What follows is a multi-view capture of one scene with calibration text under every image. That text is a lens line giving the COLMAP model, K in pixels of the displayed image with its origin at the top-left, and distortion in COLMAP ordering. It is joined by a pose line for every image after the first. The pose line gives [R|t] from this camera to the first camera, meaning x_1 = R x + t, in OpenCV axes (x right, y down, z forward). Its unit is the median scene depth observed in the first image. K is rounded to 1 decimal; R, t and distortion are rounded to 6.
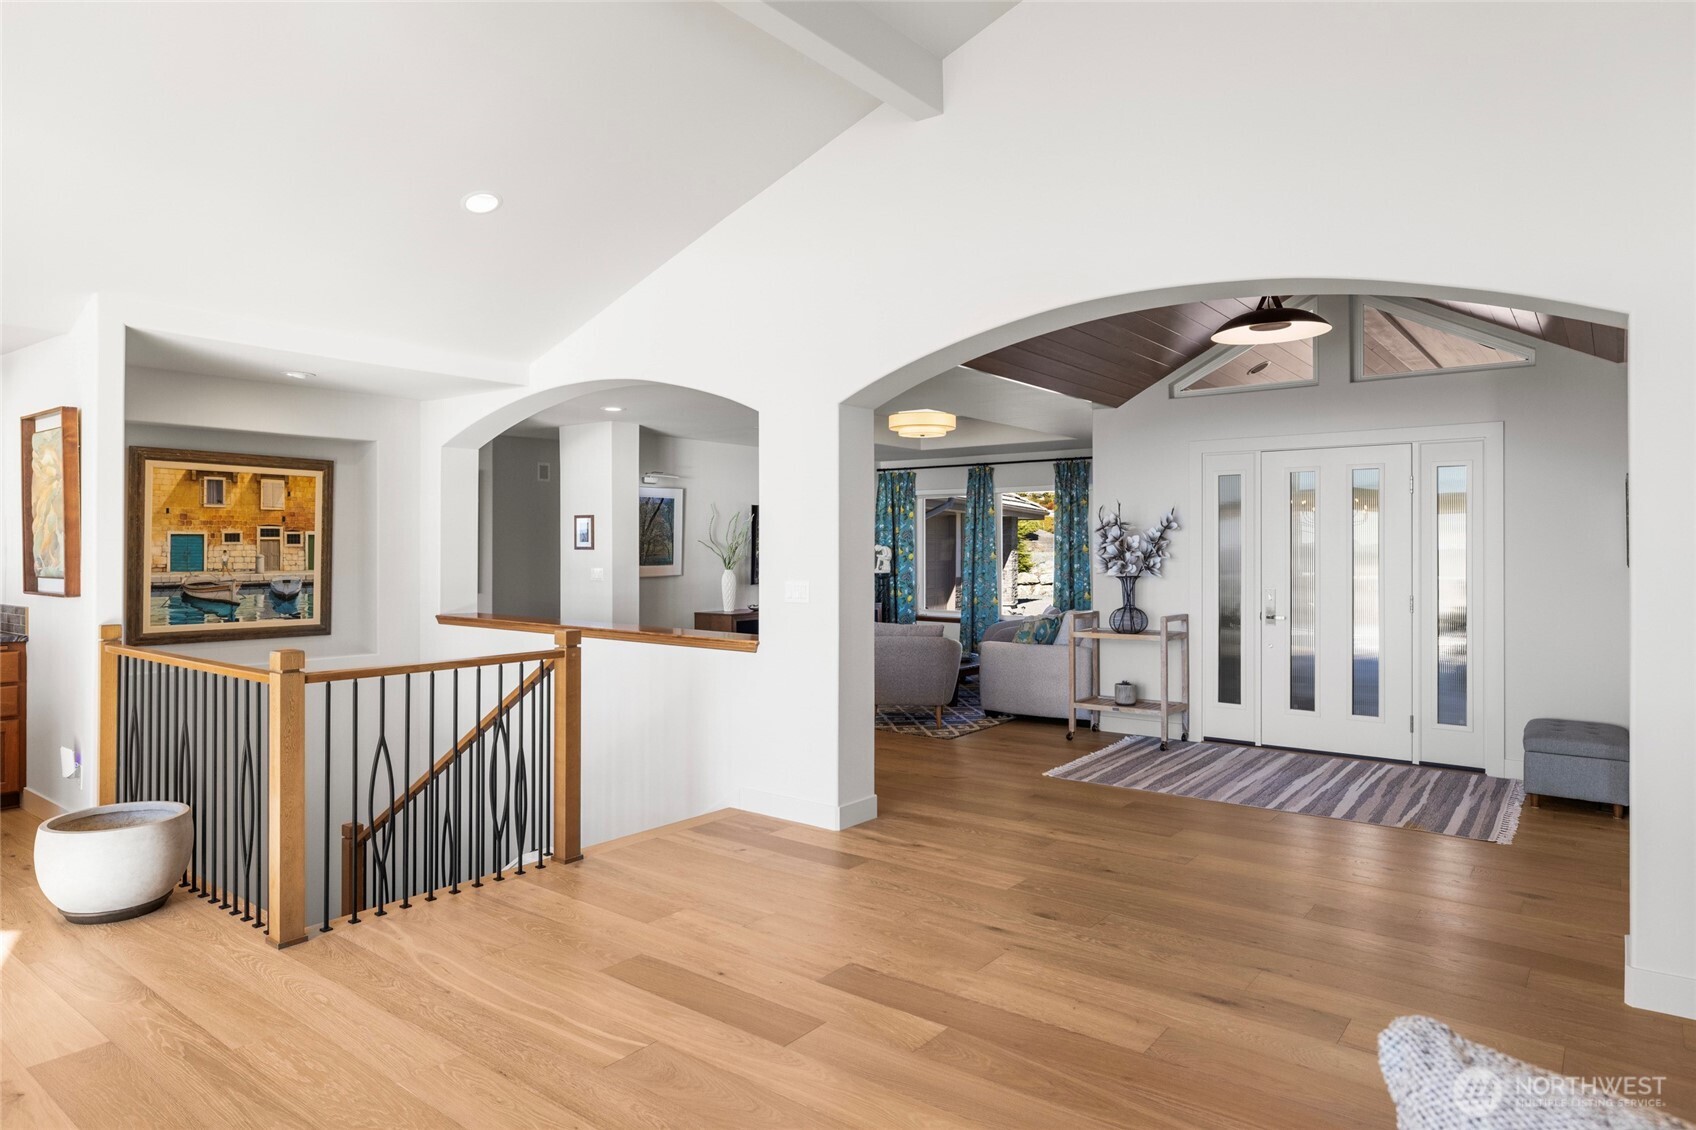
lens RADIAL K [[989.1, 0, 842.0], [0, 989.1, 538.0], [0, 0, 1]] dist [0.002263, 0.001103]
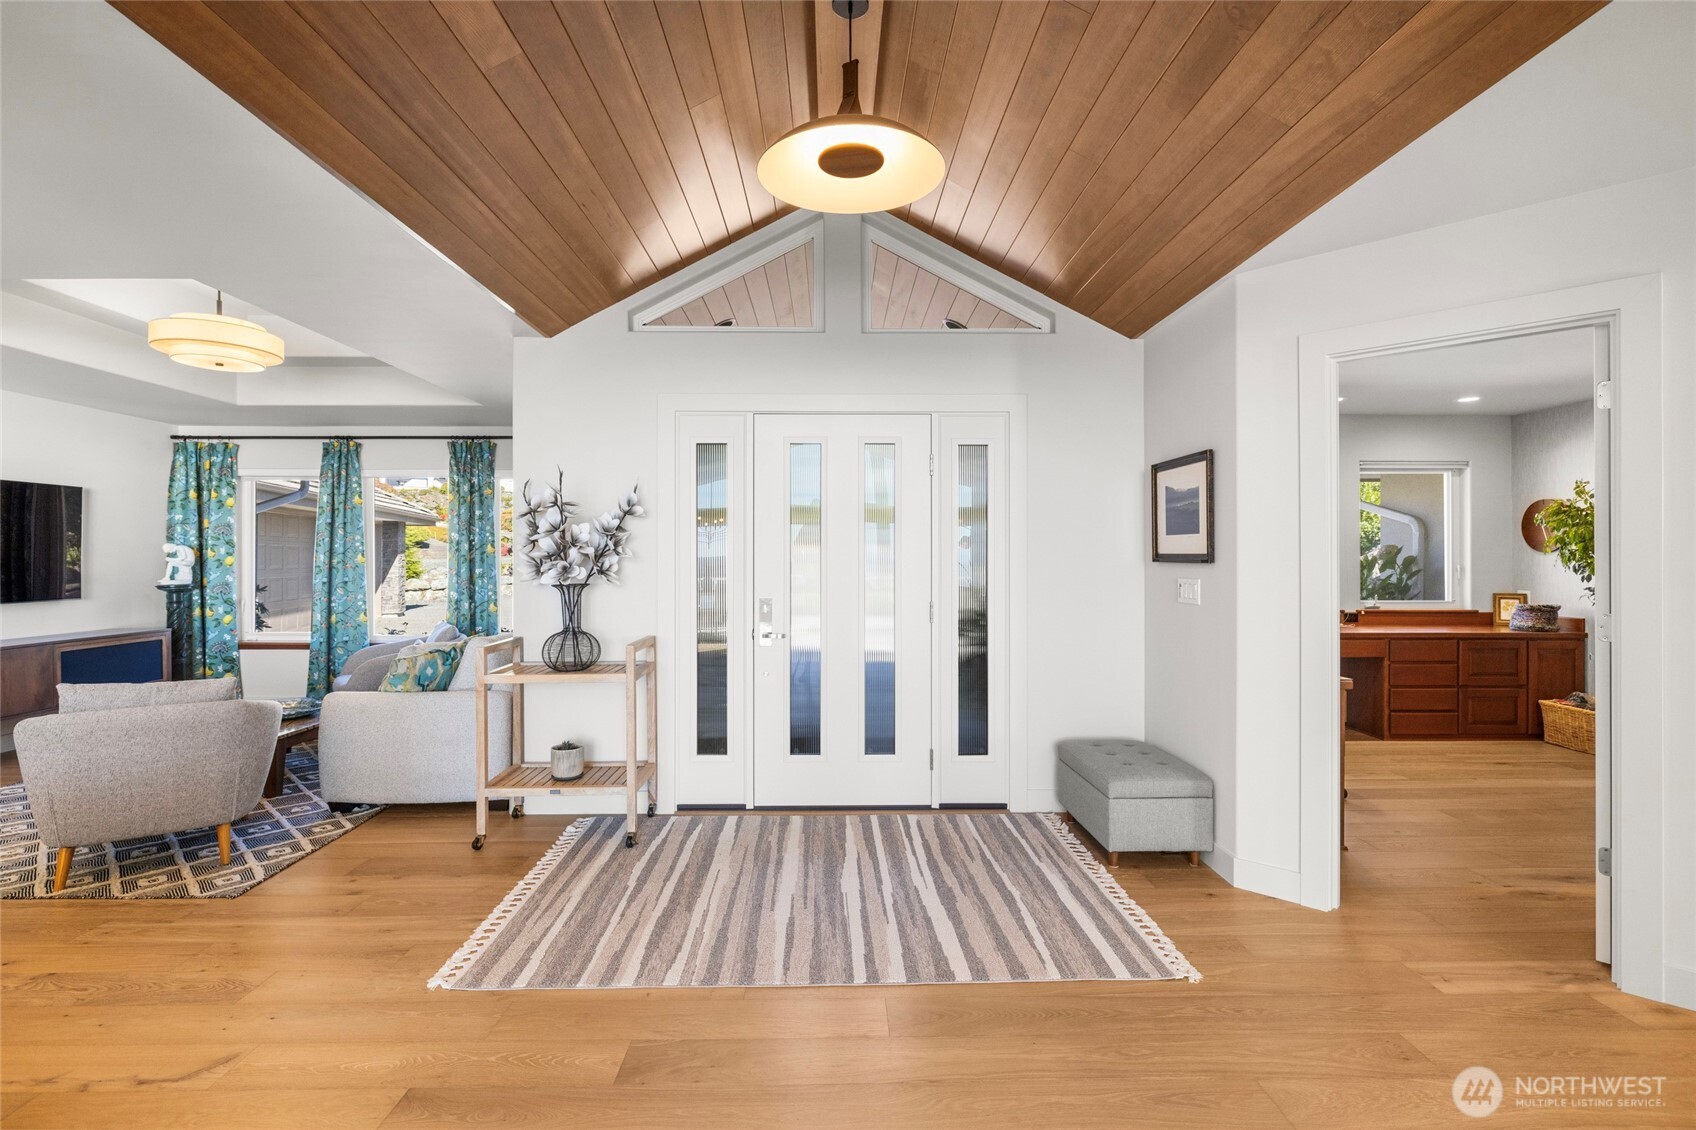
lens RADIAL K [[795.8, 0, 850.0], [0, 795.8, 559.3], [0, 0, 1]] dist [-0.009626, -0.000156]
pose [[0.775764, -0.002034, 0.631020, 0.087890], [-0.006604, 0.999914, 0.011343, 0.013126], [-0.630989, -0.012967, 0.775684, 0.422427]]
